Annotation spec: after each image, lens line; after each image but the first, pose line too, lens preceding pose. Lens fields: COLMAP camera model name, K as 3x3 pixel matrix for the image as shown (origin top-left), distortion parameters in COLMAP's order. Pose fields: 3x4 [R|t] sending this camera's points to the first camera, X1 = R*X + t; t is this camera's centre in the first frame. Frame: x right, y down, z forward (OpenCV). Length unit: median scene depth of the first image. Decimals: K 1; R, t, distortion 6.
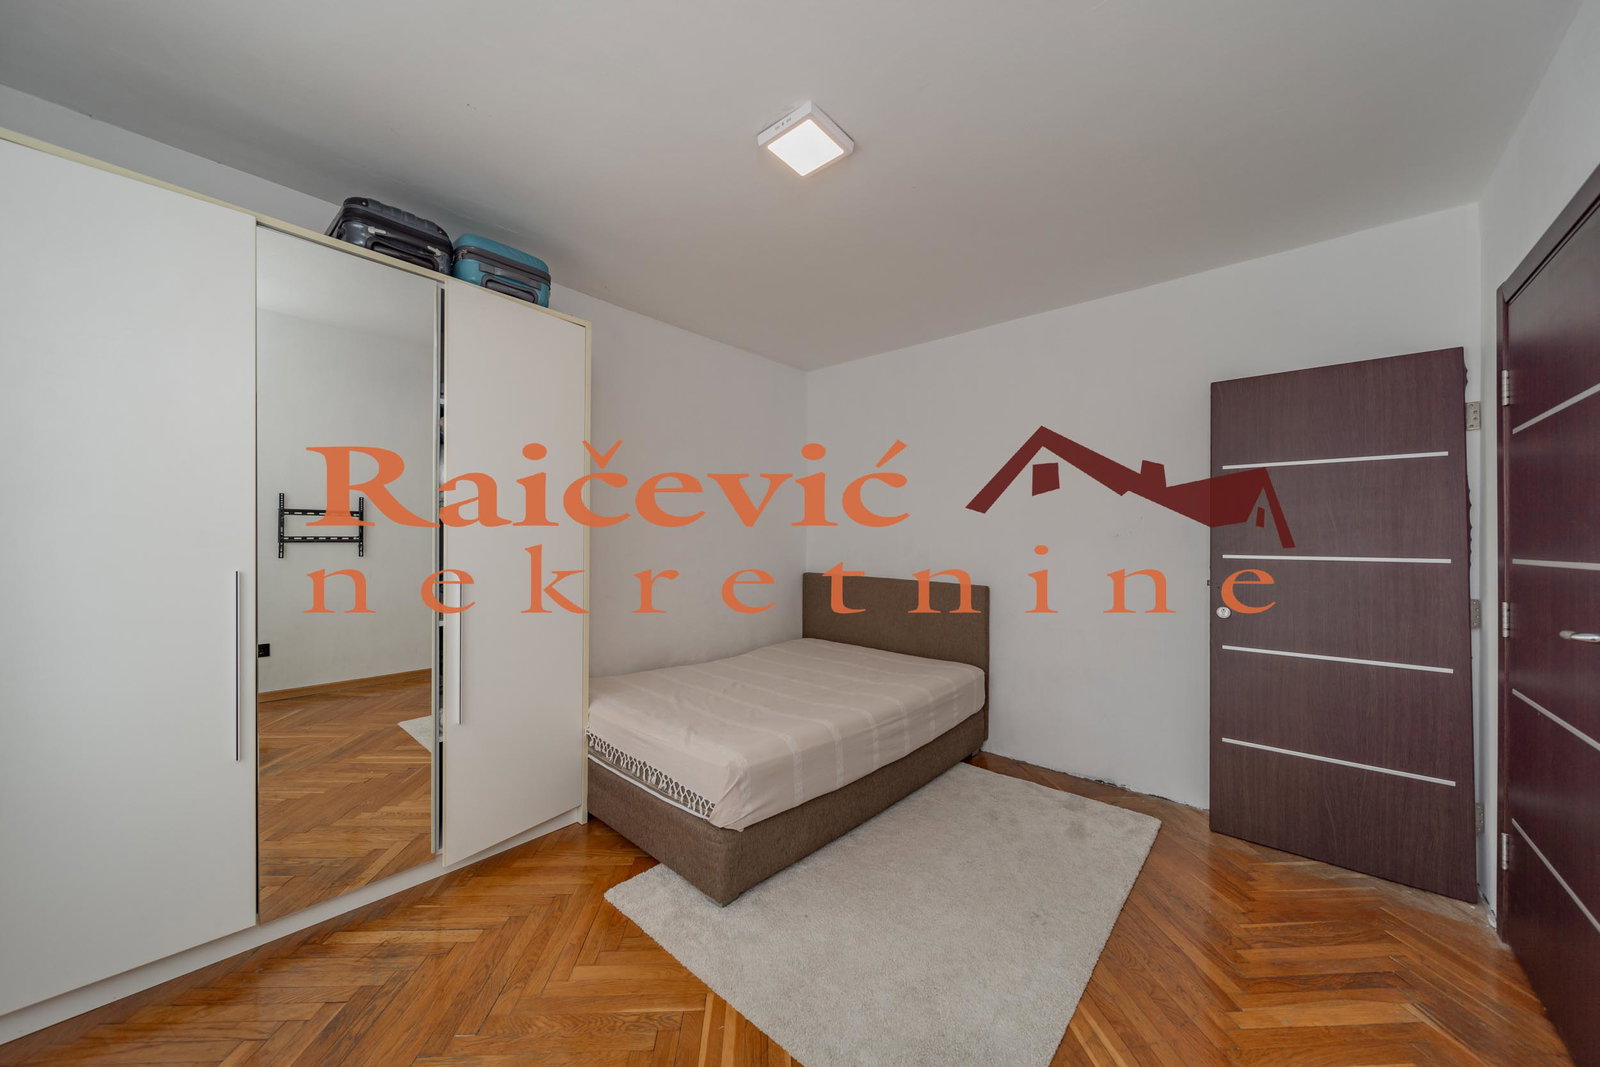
lens RADIAL K [[563.1, 0, 796.5], [0, 563.1, 539.7], [0, 0, 1]] dist [-0.000150, -0.000335]
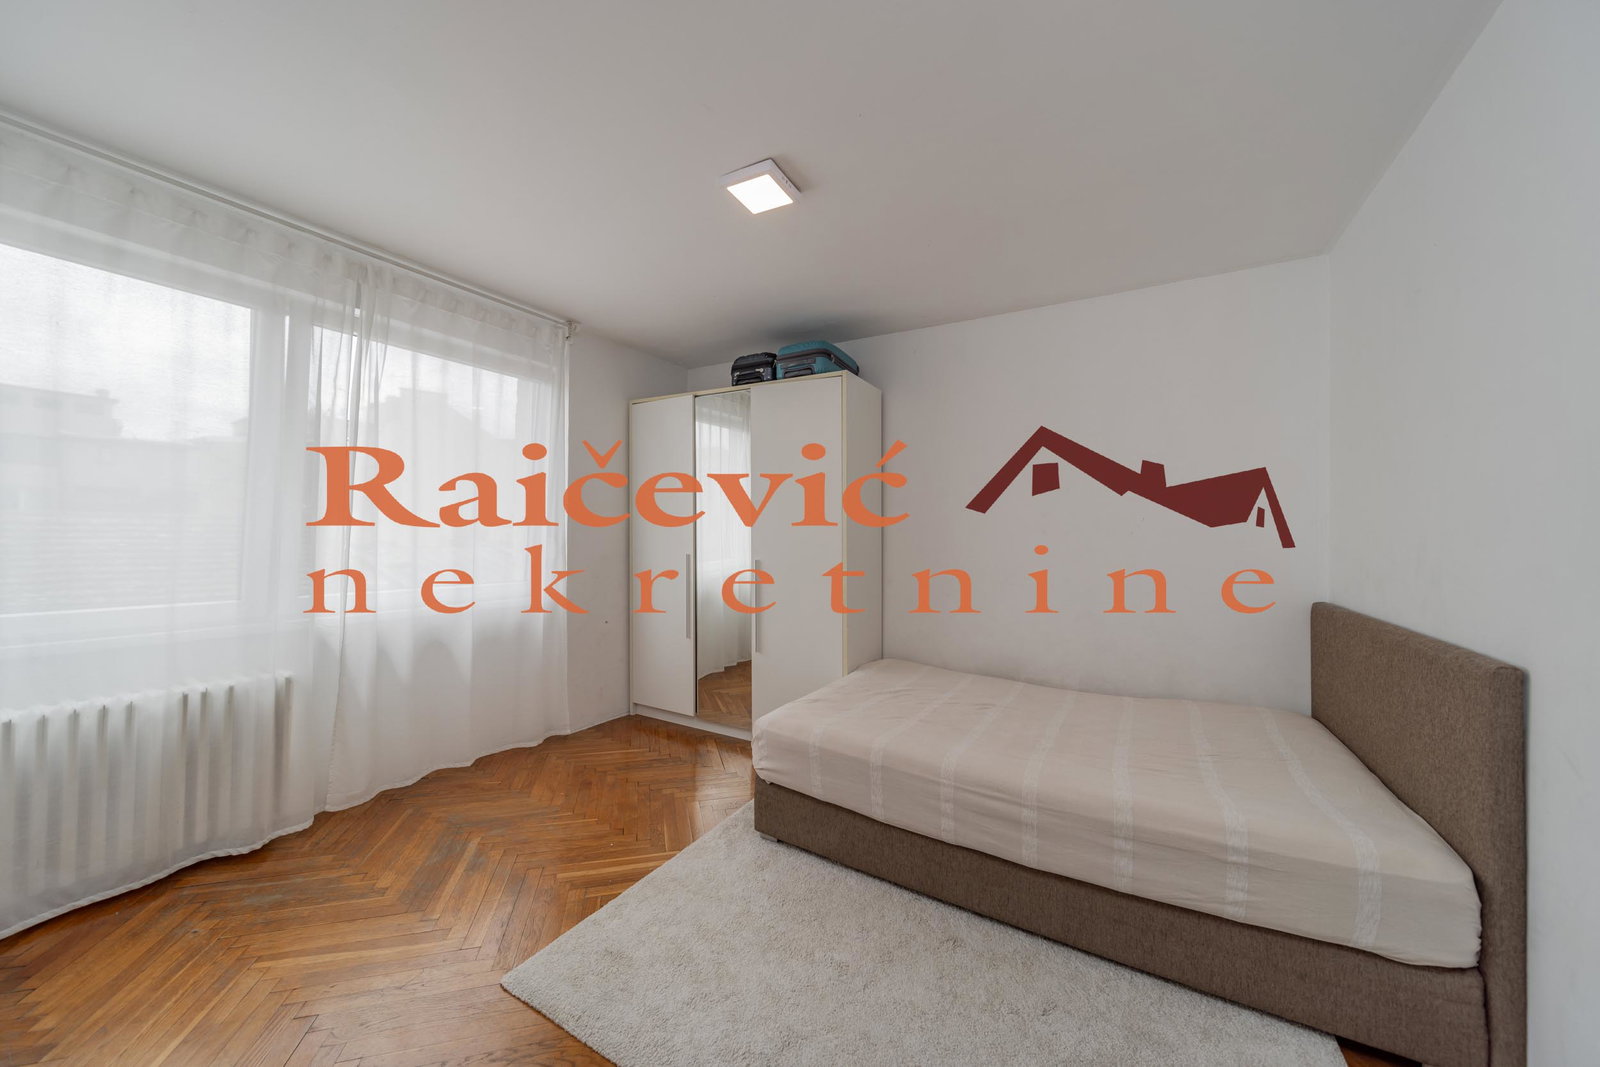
lens RADIAL K [[563.1, 0, 796.5], [0, 563.1, 539.7], [0, 0, 1]] dist [-0.000150, -0.000335]
pose [[0.197245, -0.005651, -0.980338, 0.927709], [-0.010556, 0.999913, -0.007888, 0.007915], [0.980297, 0.011904, 0.197169, 0.695867]]
